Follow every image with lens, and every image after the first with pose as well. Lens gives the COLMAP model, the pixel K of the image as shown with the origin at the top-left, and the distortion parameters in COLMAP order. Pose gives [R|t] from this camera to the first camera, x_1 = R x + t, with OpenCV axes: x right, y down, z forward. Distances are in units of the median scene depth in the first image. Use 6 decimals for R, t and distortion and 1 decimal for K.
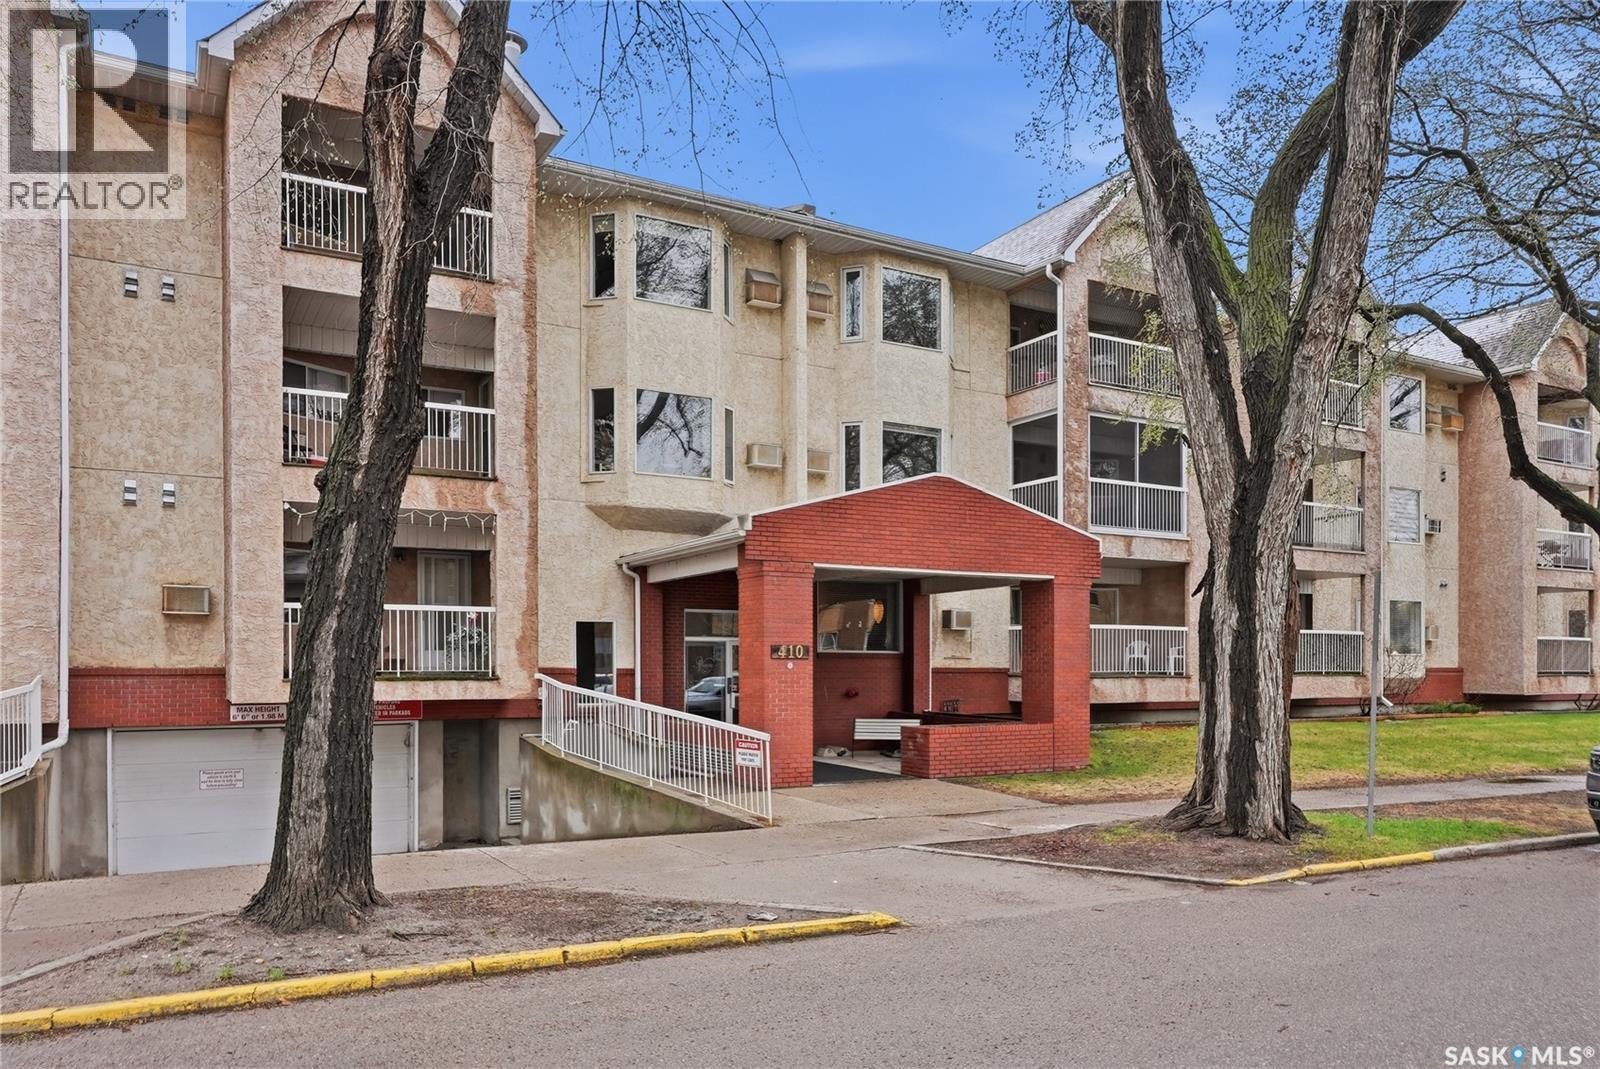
lens RADIAL K [[787.9, 0, 796.1], [0, 787.9, 539.5], [0, 0, 1]] dist [-0.000941, 0.001224]
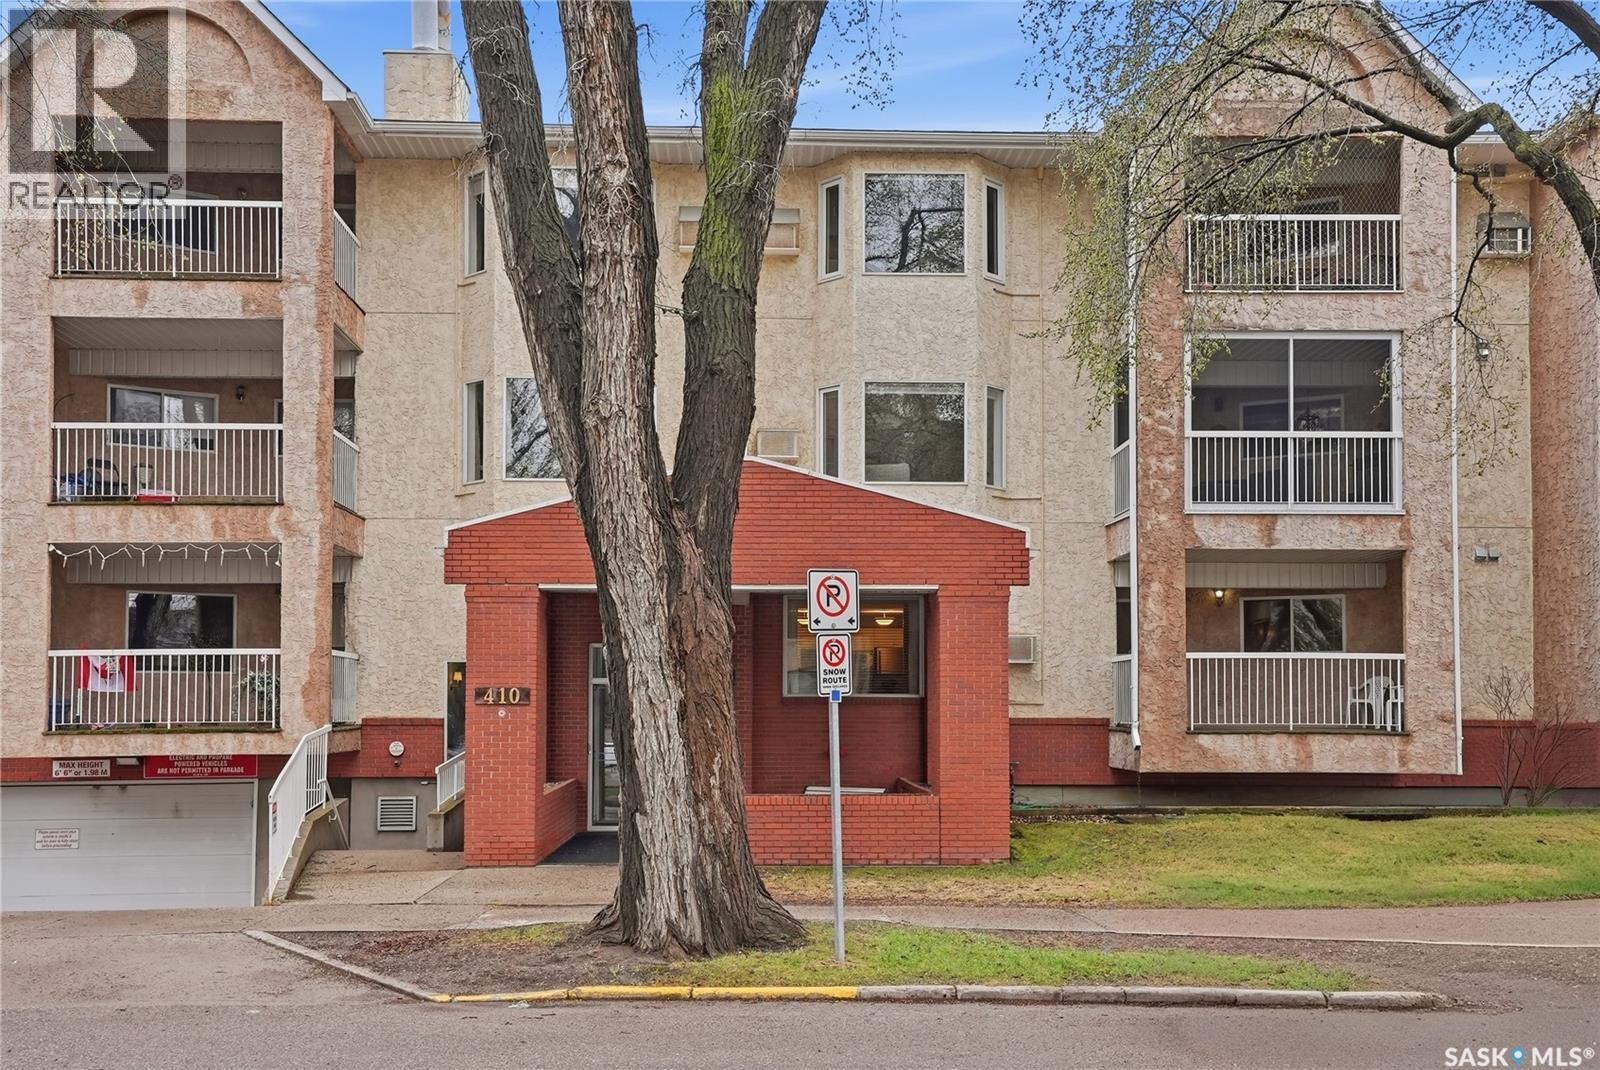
lens RADIAL K [[1063.6, 0, 800.1], [0, 1063.6, 519.7], [0, 0, 1]] dist [0.037472, 0.001361]
pose [[0.942938, -0.061790, -0.327185, 0.556777], [0.053784, 0.997991, -0.033471, 0.013553], [0.328596, 0.013964, 0.944367, 0.057952]]
